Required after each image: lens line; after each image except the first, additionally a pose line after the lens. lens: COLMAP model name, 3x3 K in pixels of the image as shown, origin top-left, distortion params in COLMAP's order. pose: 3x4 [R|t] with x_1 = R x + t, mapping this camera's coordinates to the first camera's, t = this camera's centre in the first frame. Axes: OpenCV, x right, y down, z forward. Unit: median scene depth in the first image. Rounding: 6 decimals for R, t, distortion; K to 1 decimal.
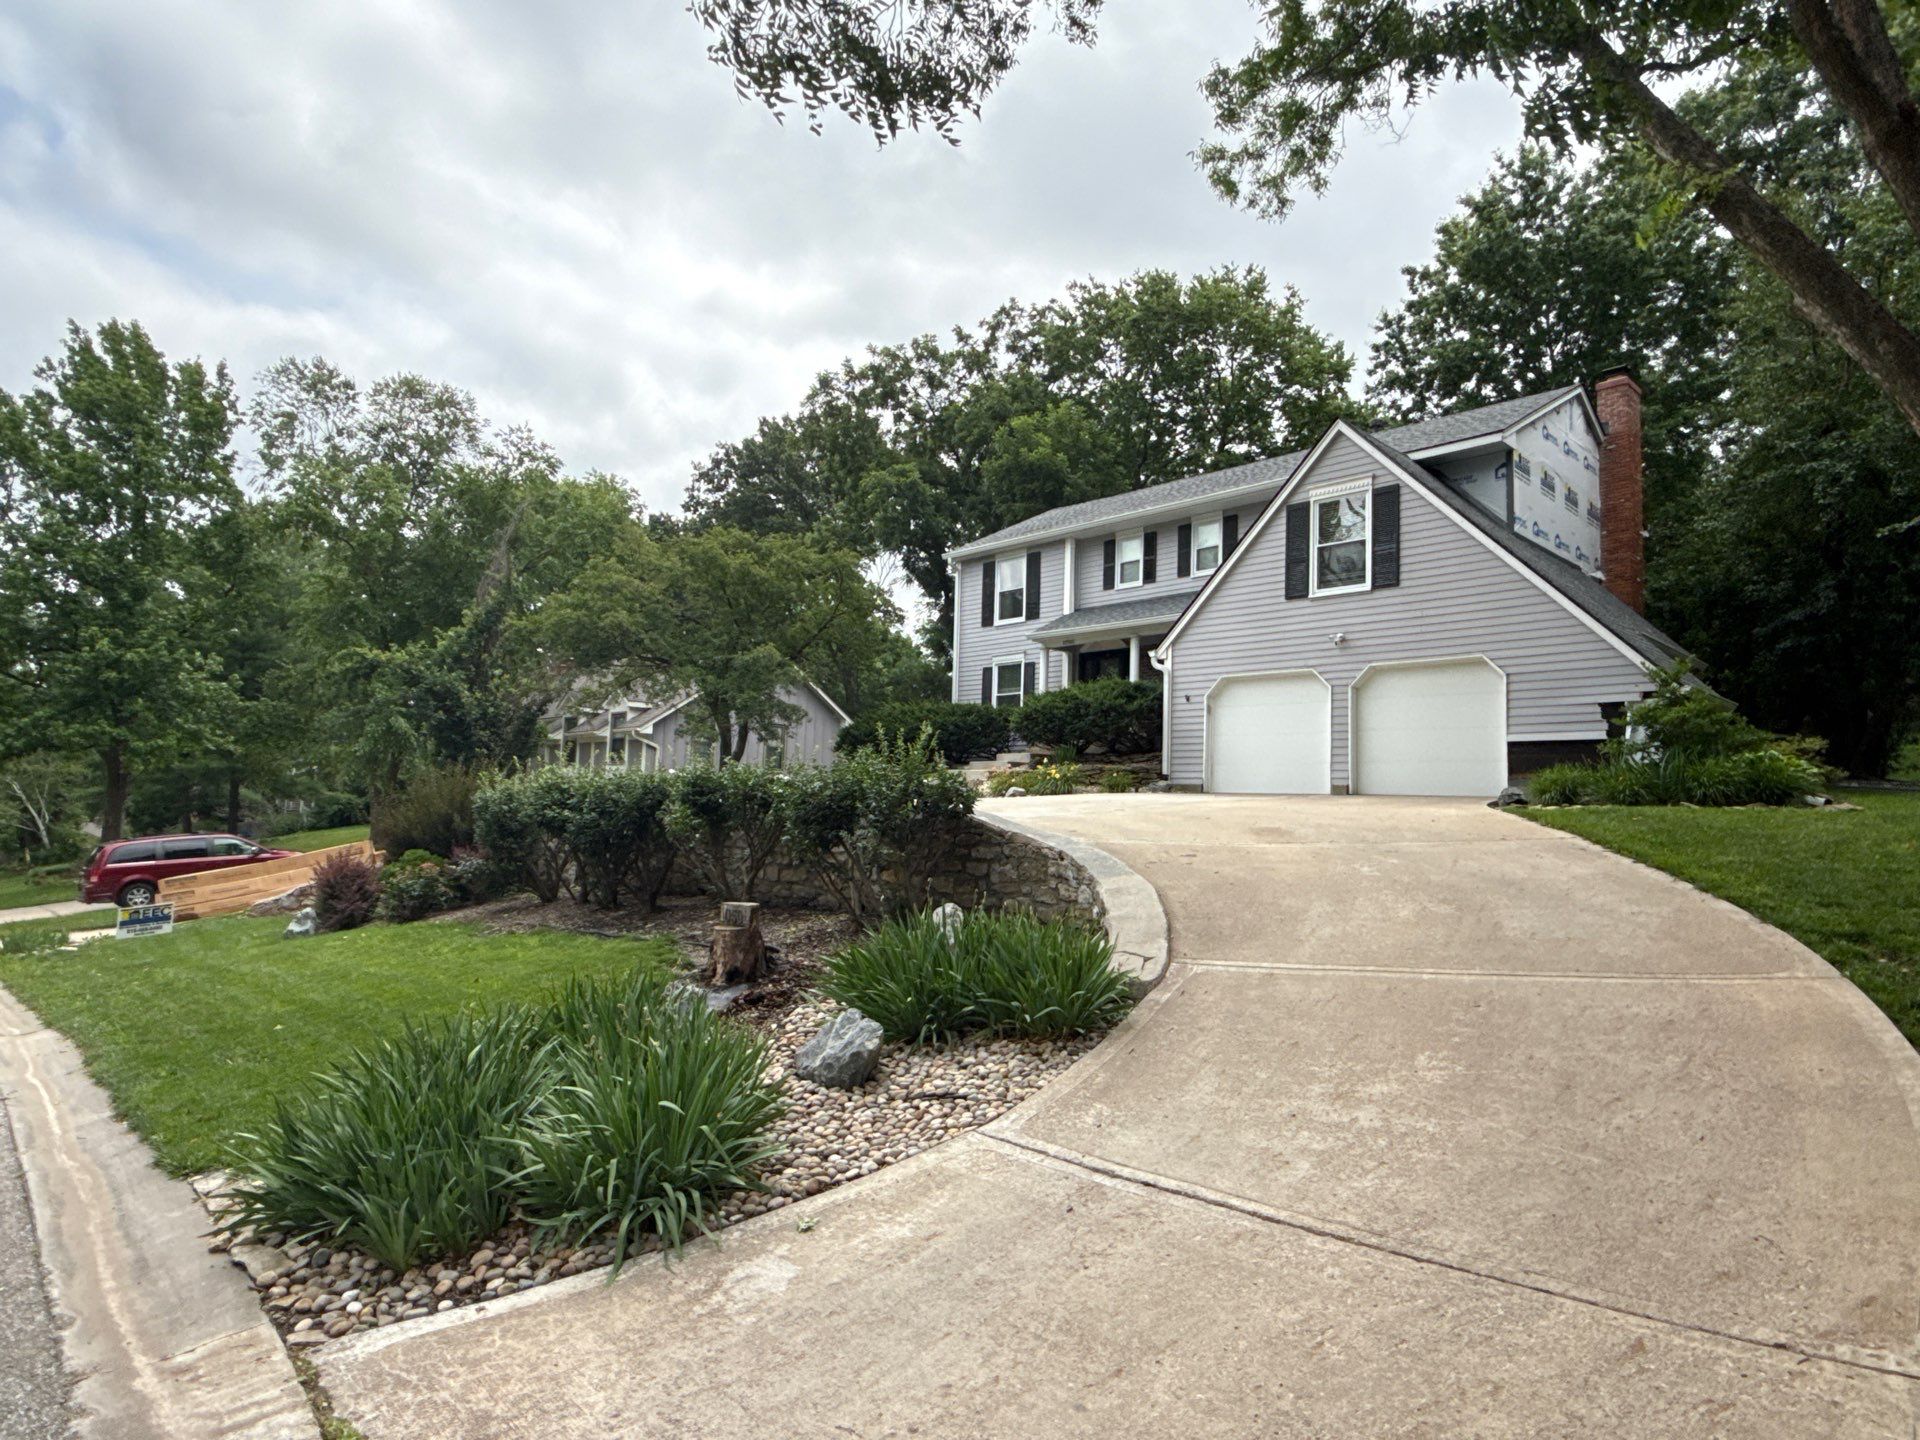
lens RADIAL K [[760.0, 0, 960.0], [0, 760.0, 720.0], [0, 0, 1]] dist [0.002595, 0.000302]
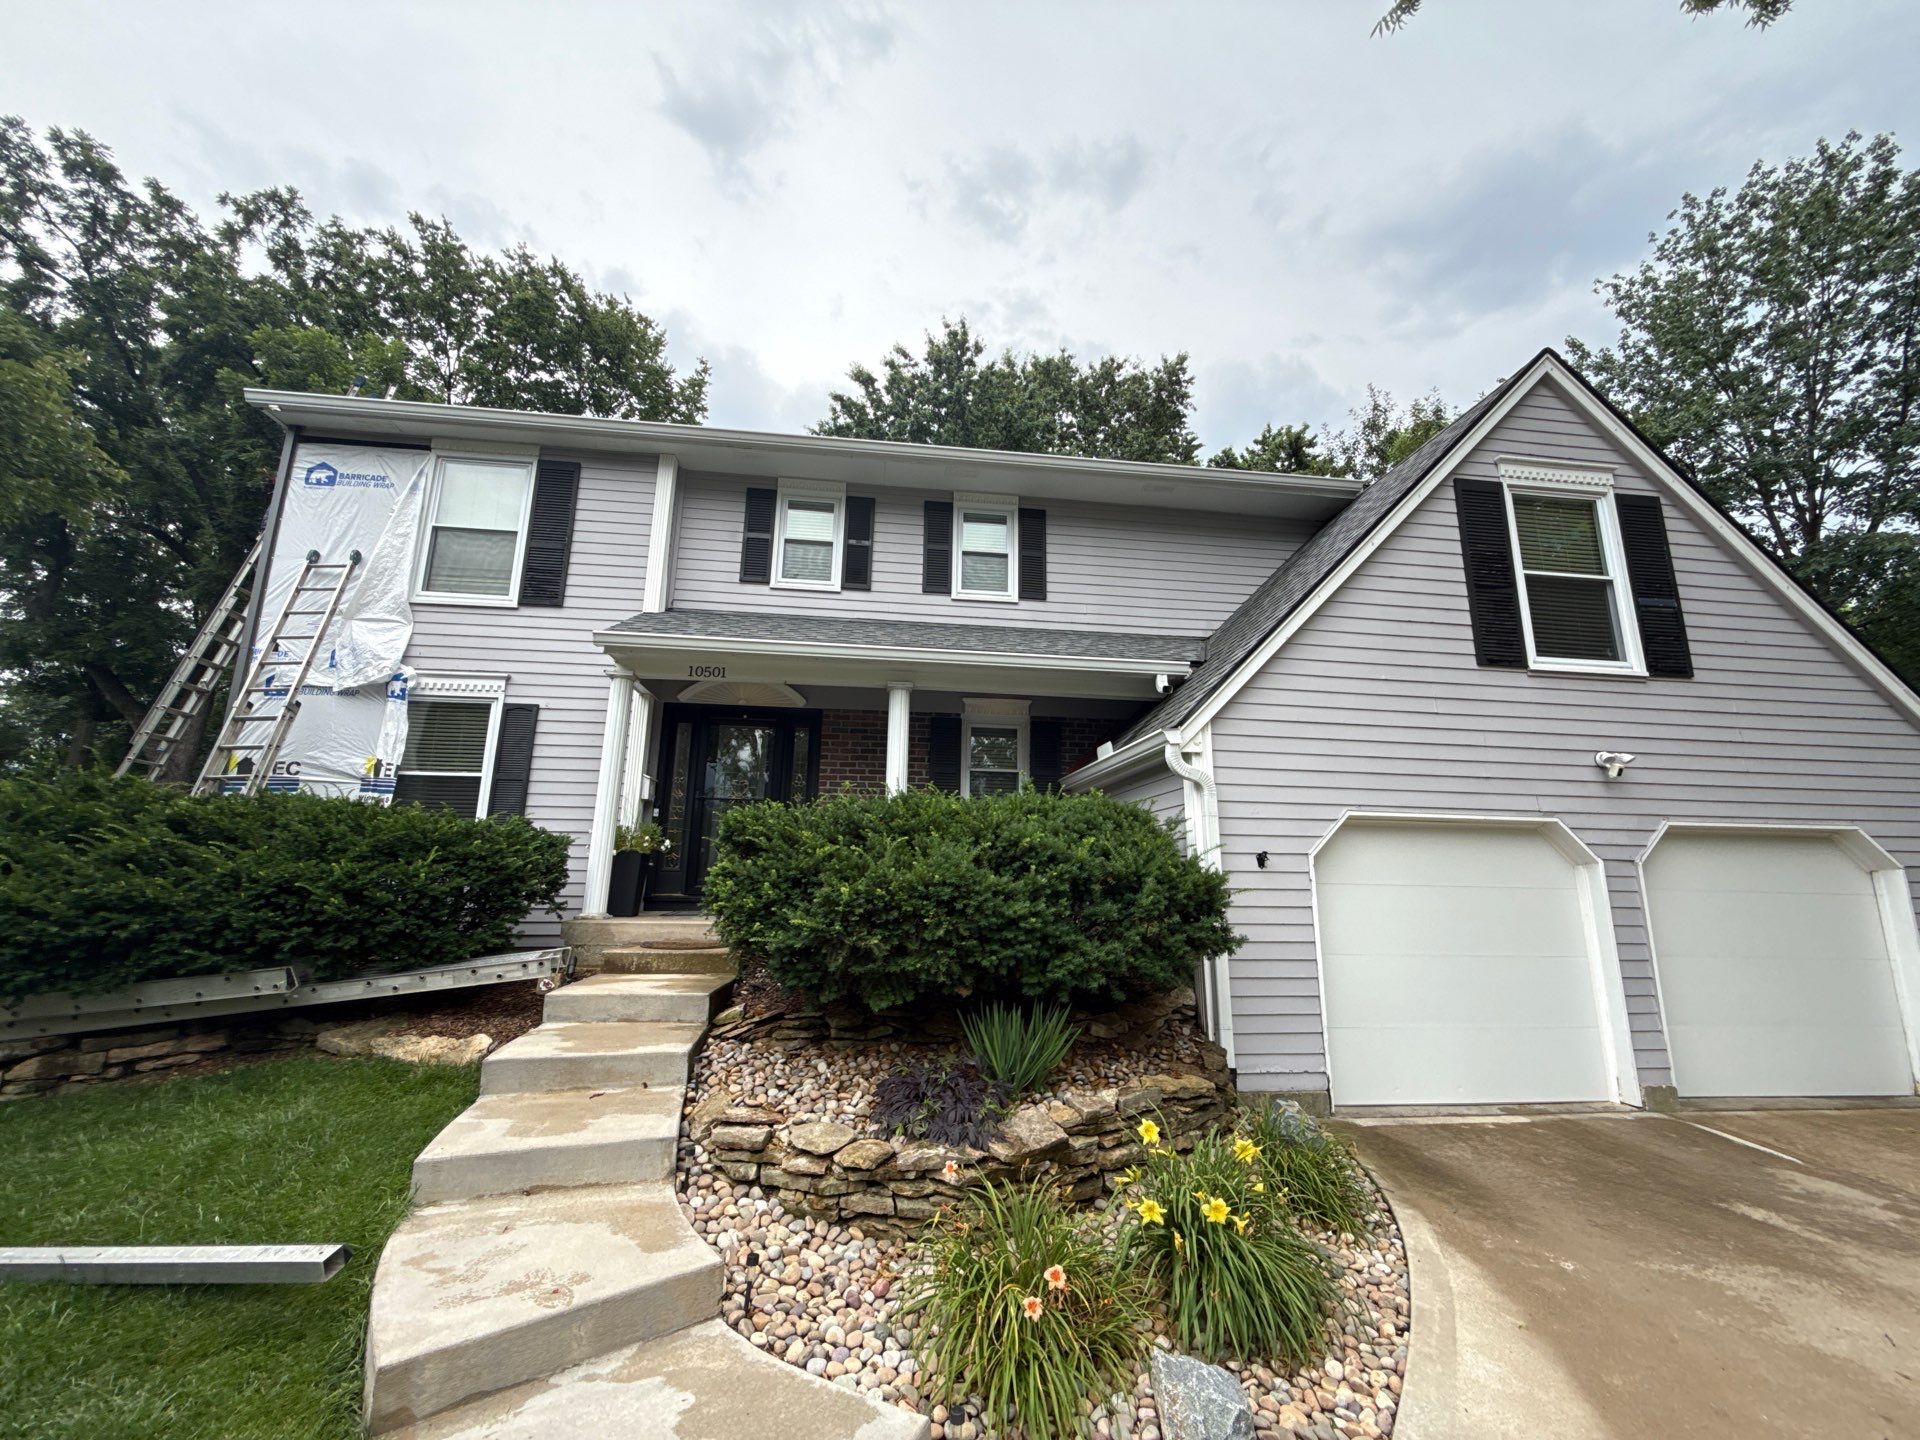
lens RADIAL K [[760.0, 0, 960.0], [0, 760.0, 720.0], [0, 0, 1]] dist [0.002595, 0.000302]
pose [[0.622639, 0.153247, 0.767356, -0.084101], [-0.058469, 0.987006, -0.149670, -0.022620], [-0.780322, 0.048323, 0.623509, 0.629665]]
